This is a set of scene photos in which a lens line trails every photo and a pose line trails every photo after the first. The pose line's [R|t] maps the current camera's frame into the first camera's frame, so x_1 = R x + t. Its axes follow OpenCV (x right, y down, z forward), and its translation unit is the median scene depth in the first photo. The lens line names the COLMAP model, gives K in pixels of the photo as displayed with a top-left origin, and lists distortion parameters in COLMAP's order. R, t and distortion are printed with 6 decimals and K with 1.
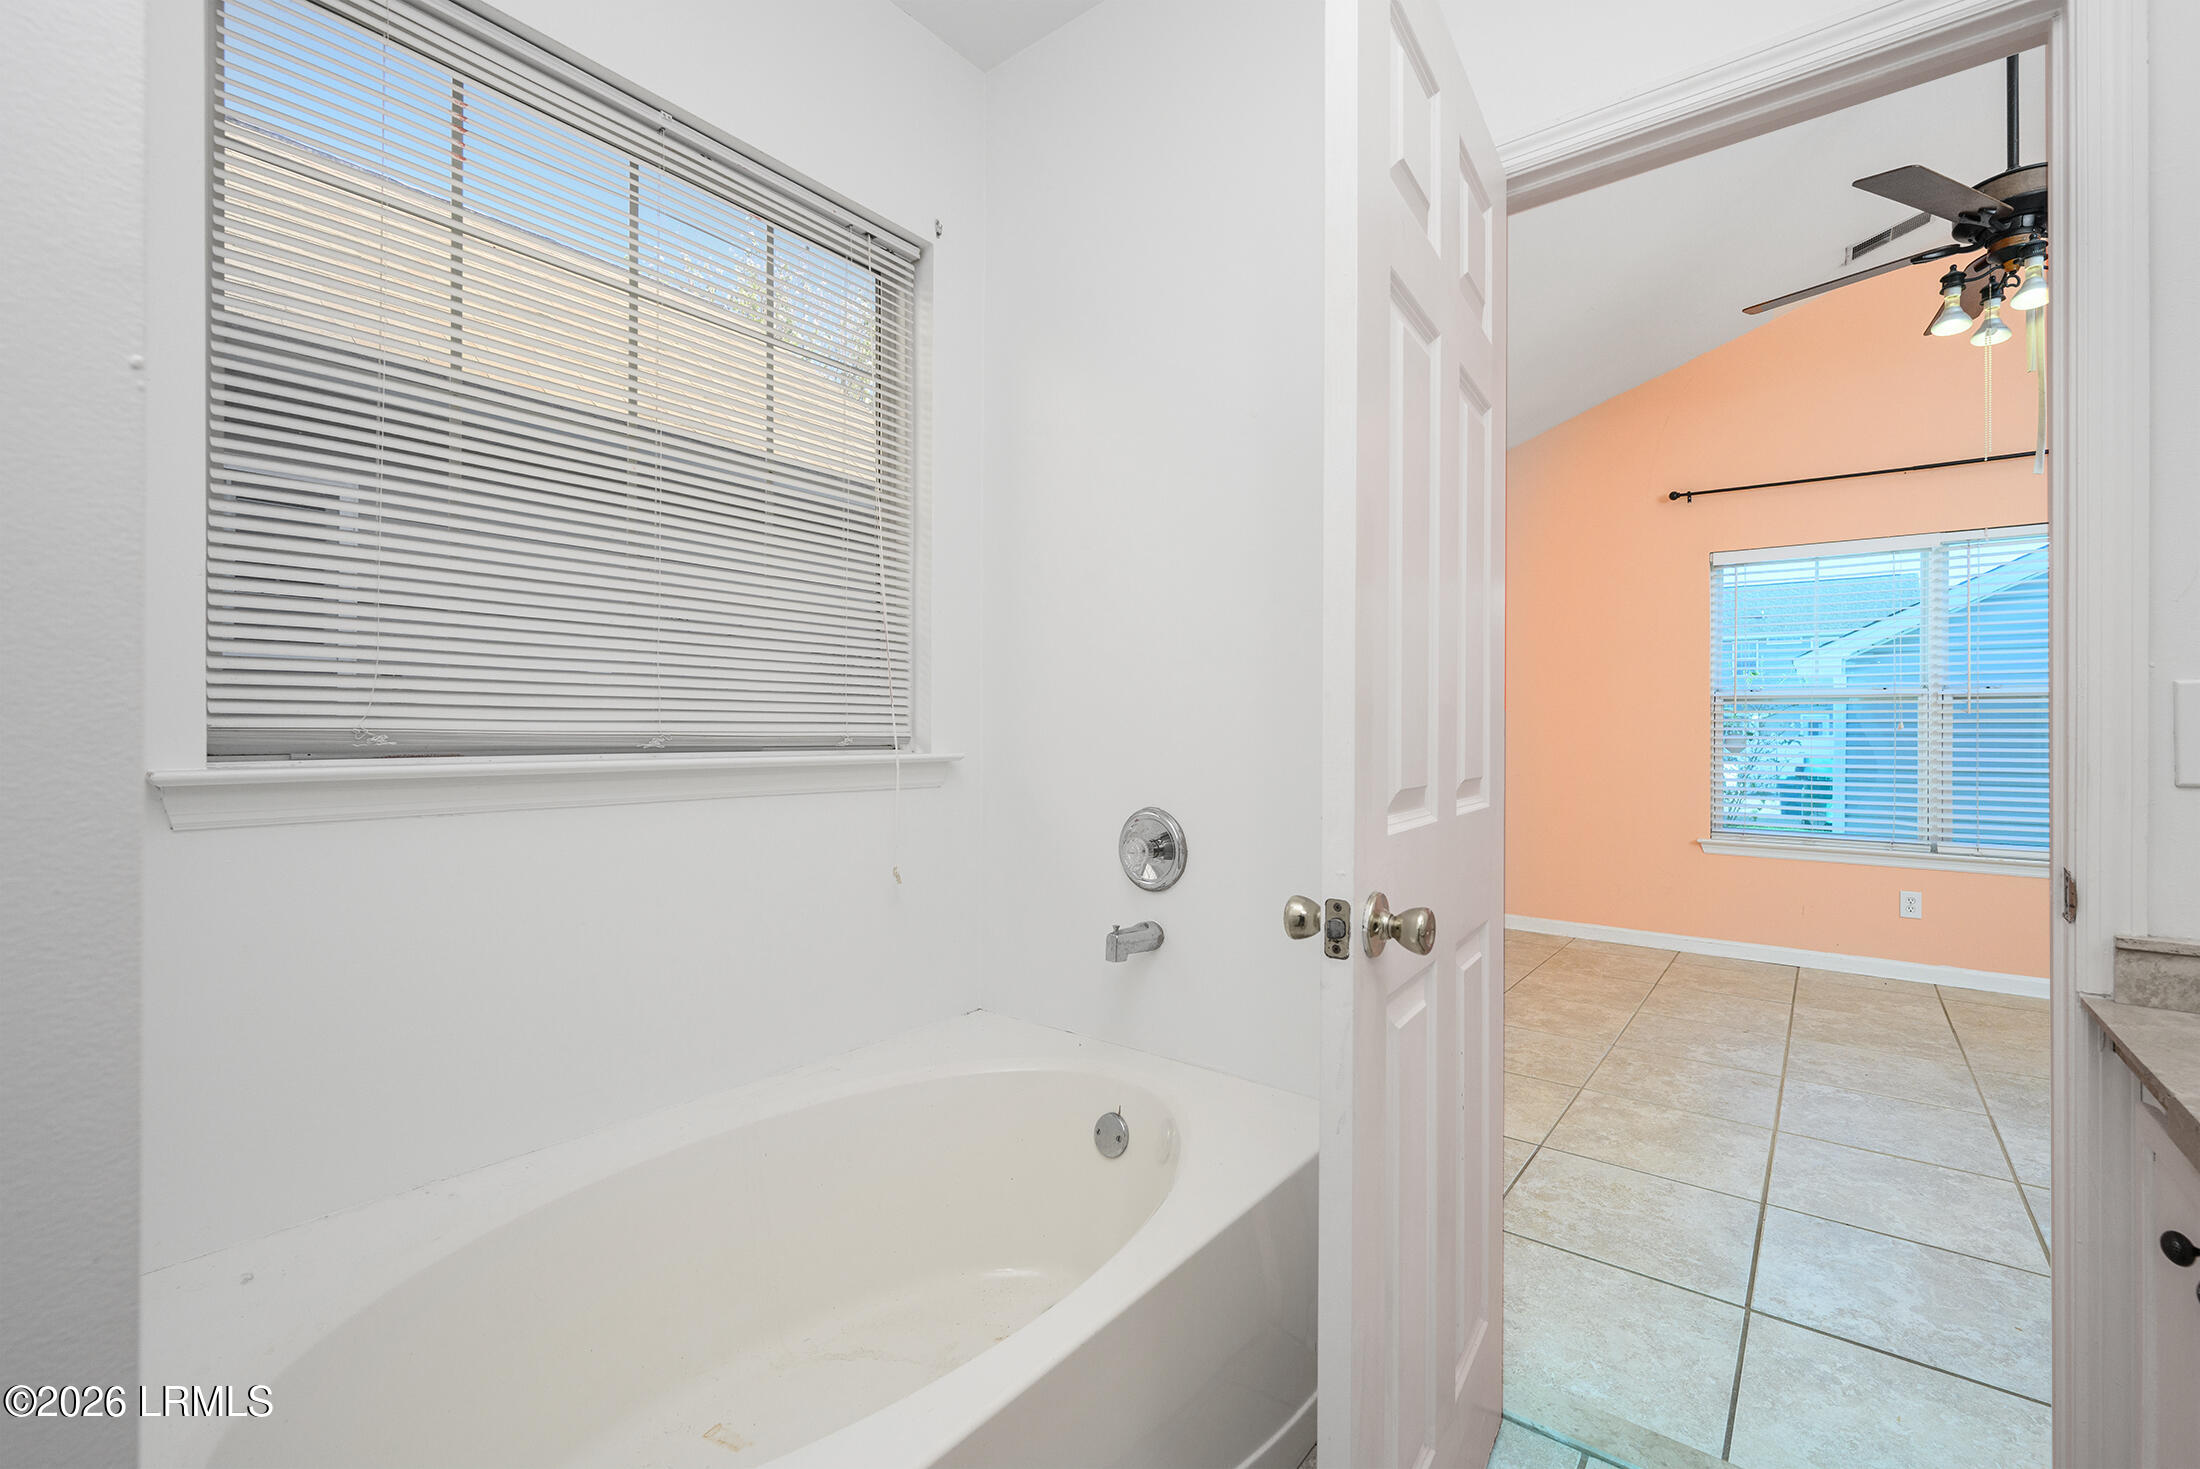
lens RADIAL K [[932.5, 0, 1131.0], [0, 932.5, 724.7], [0, 0, 1]] dist [-0.003212, -0.000236]
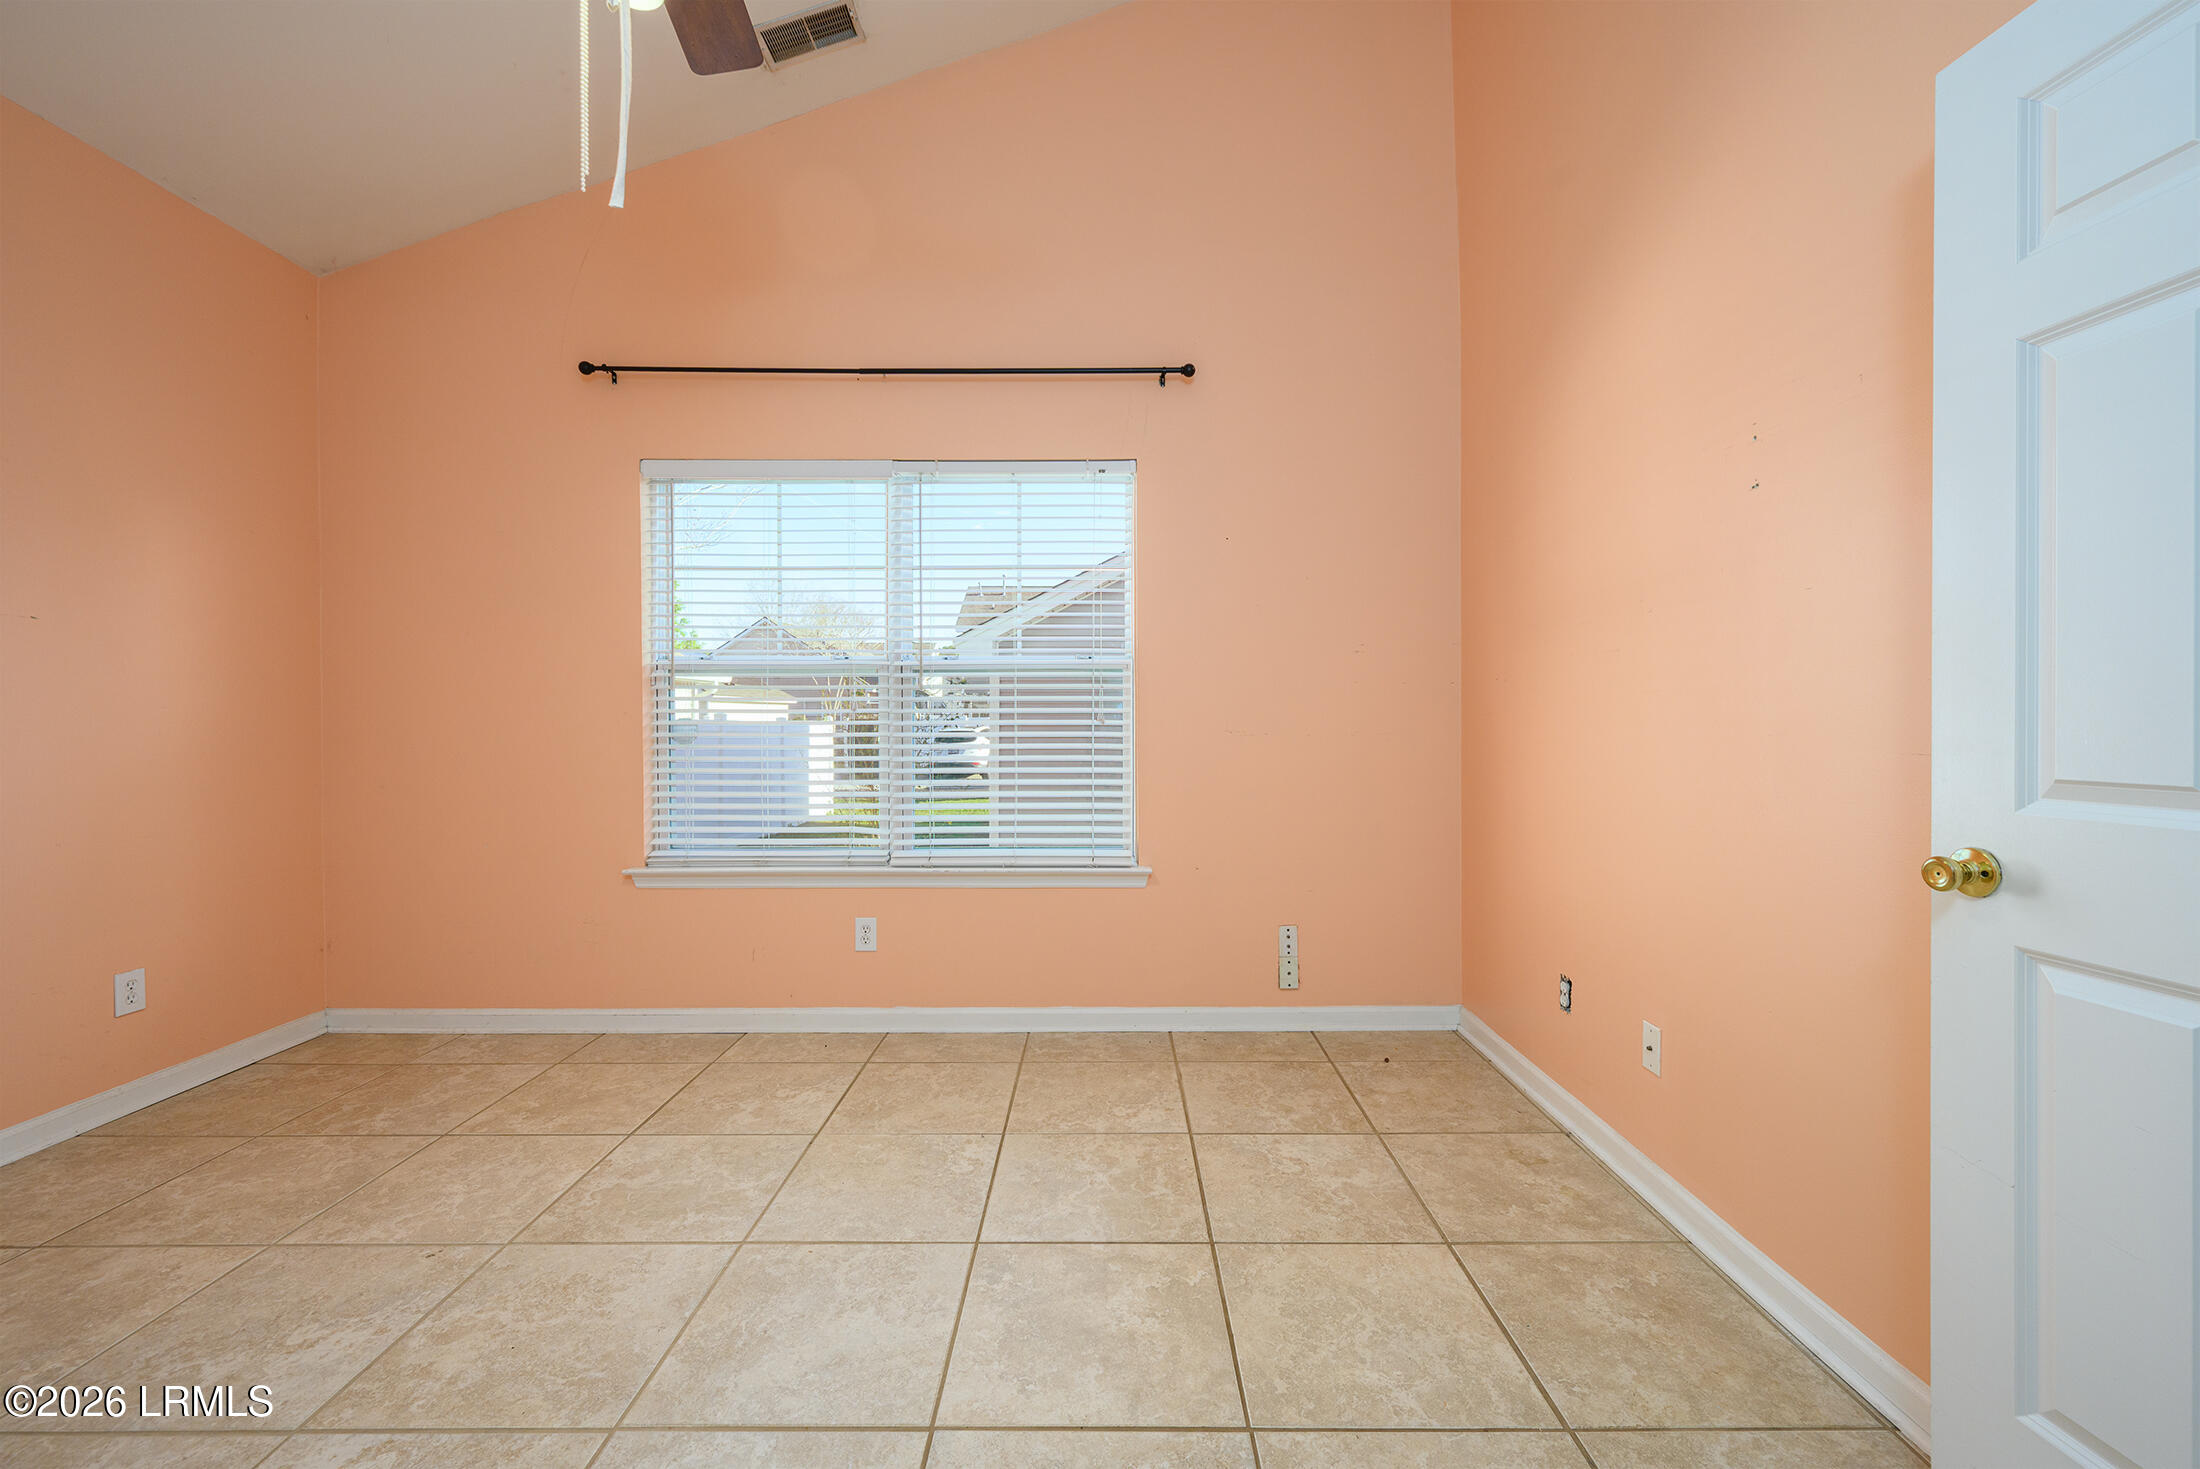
lens RADIAL K [[902.0, 0, 1112.6], [0, 902.0, 729.1], [0, 0, 1]] dist [-0.000766, -0.000029]
pose [[0.796806, -0.017137, 0.603993, 0.796571], [0.006295, 0.999779, 0.020062, 0.009952], [-0.604203, -0.012184, 0.796737, 0.396134]]
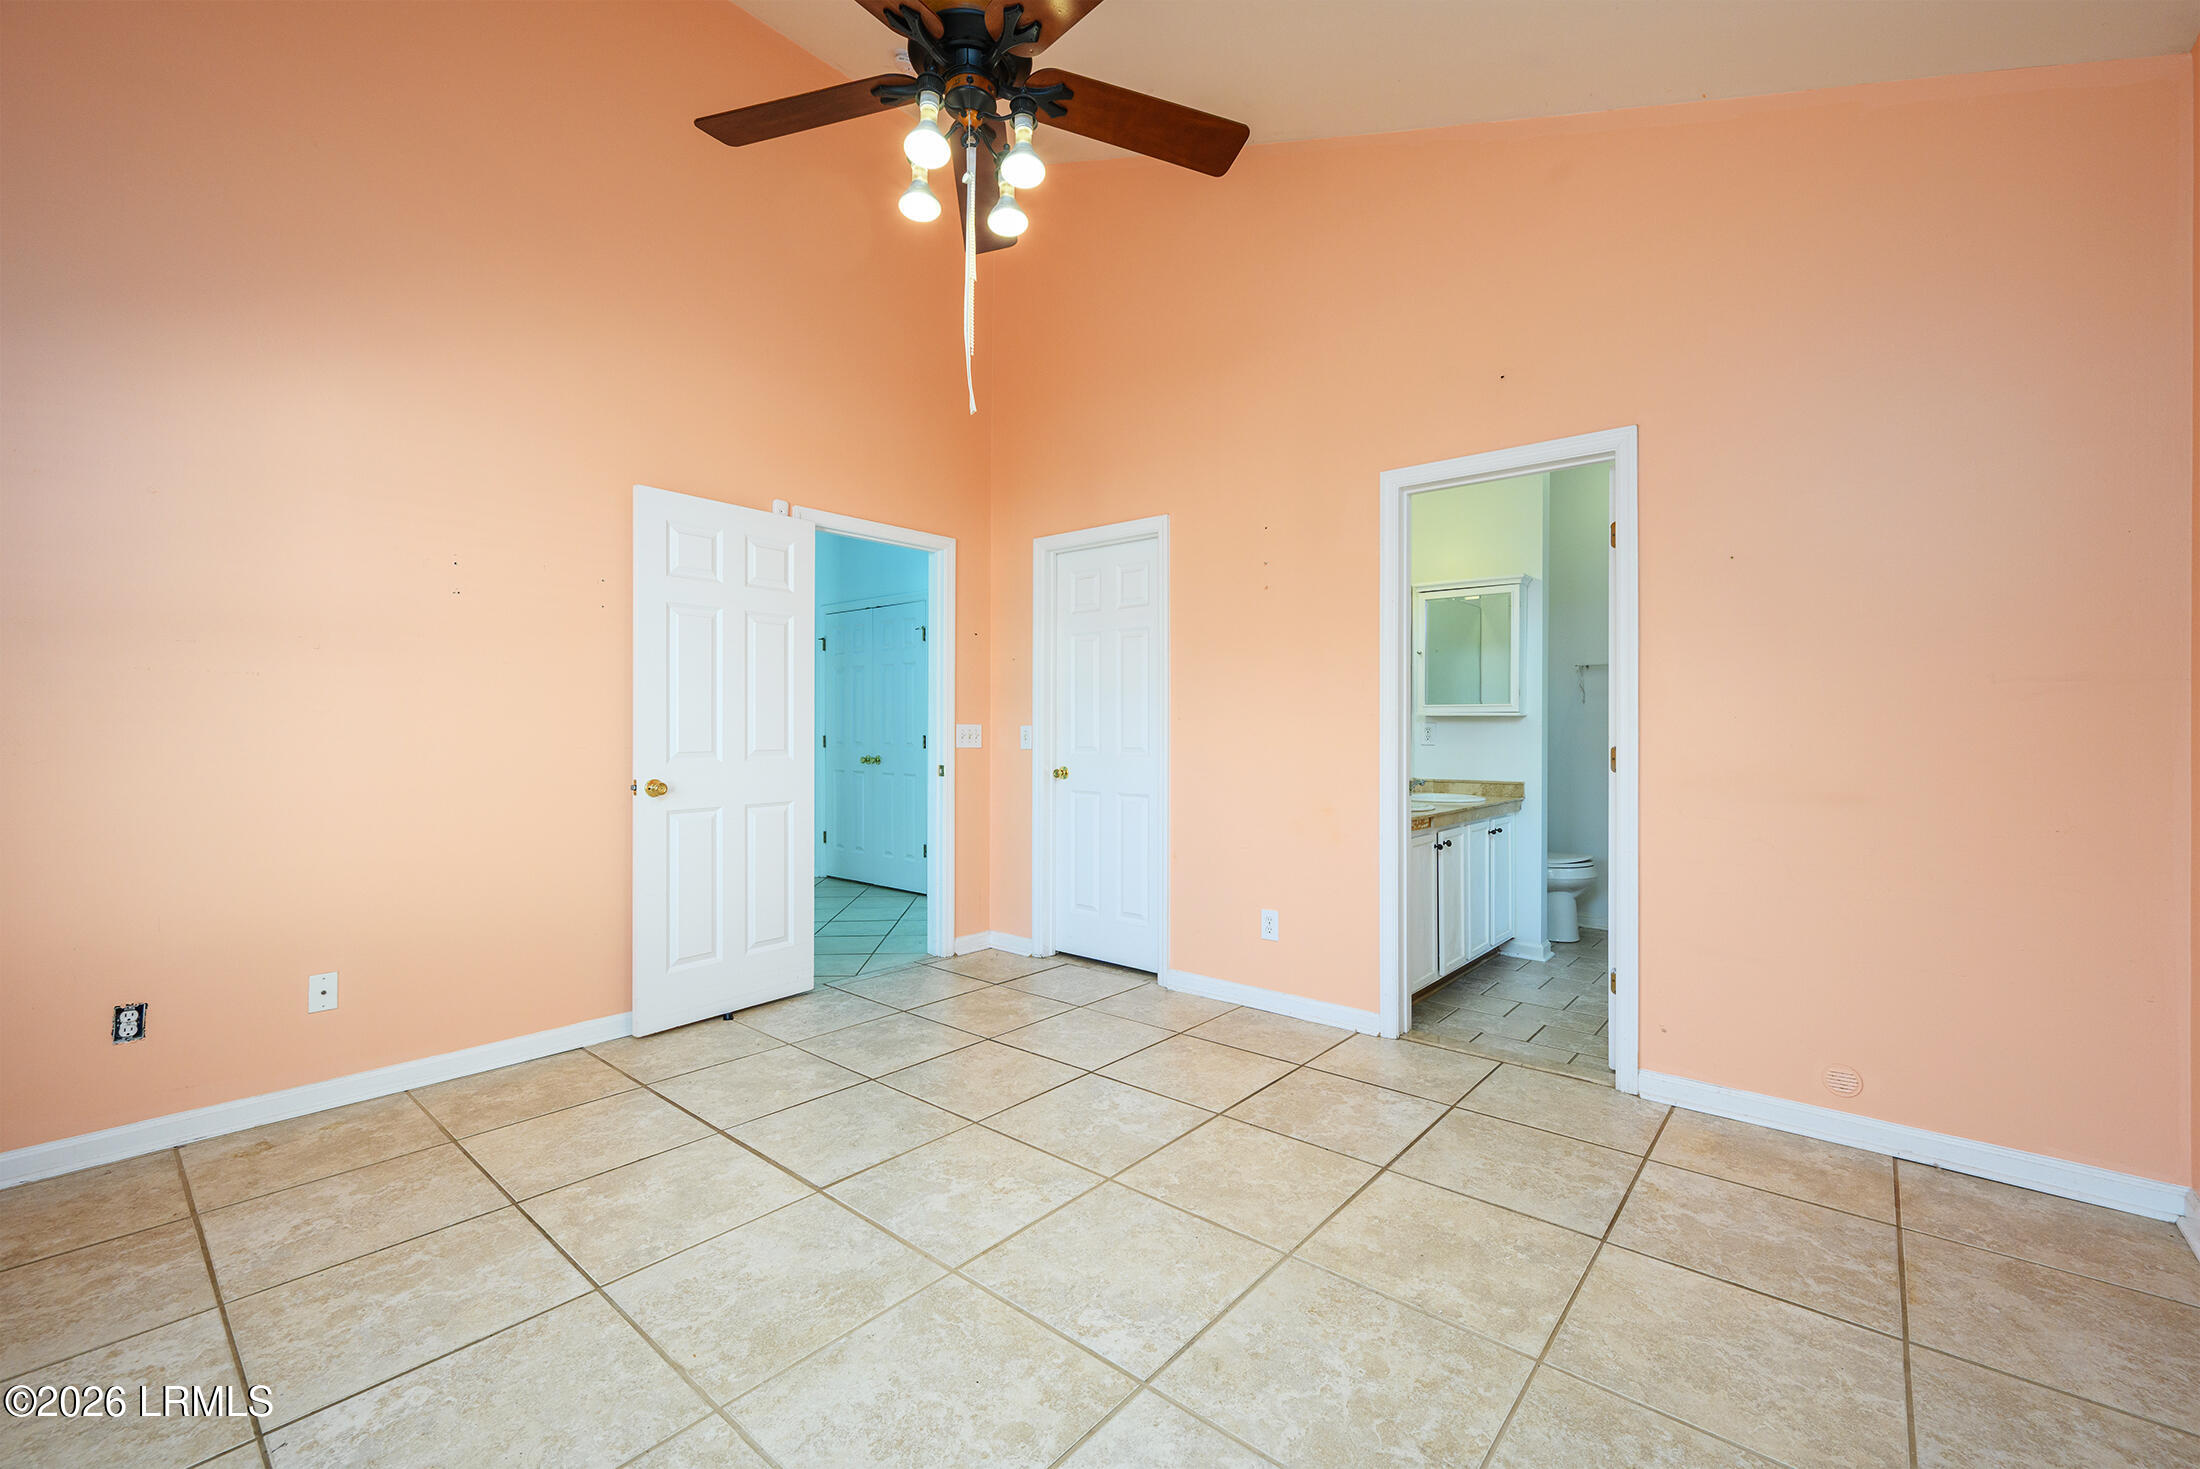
lens RADIAL K [[902.0, 0, 1112.6], [0, 902.0, 729.1], [0, 0, 1]] dist [-0.000766, -0.000029]
pose [[-0.998957, -0.009173, 0.044729, 0.730880], [-0.009521, 0.999926, -0.007579, 0.013481], [-0.044656, -0.007997, -0.998970, 1.580192]]
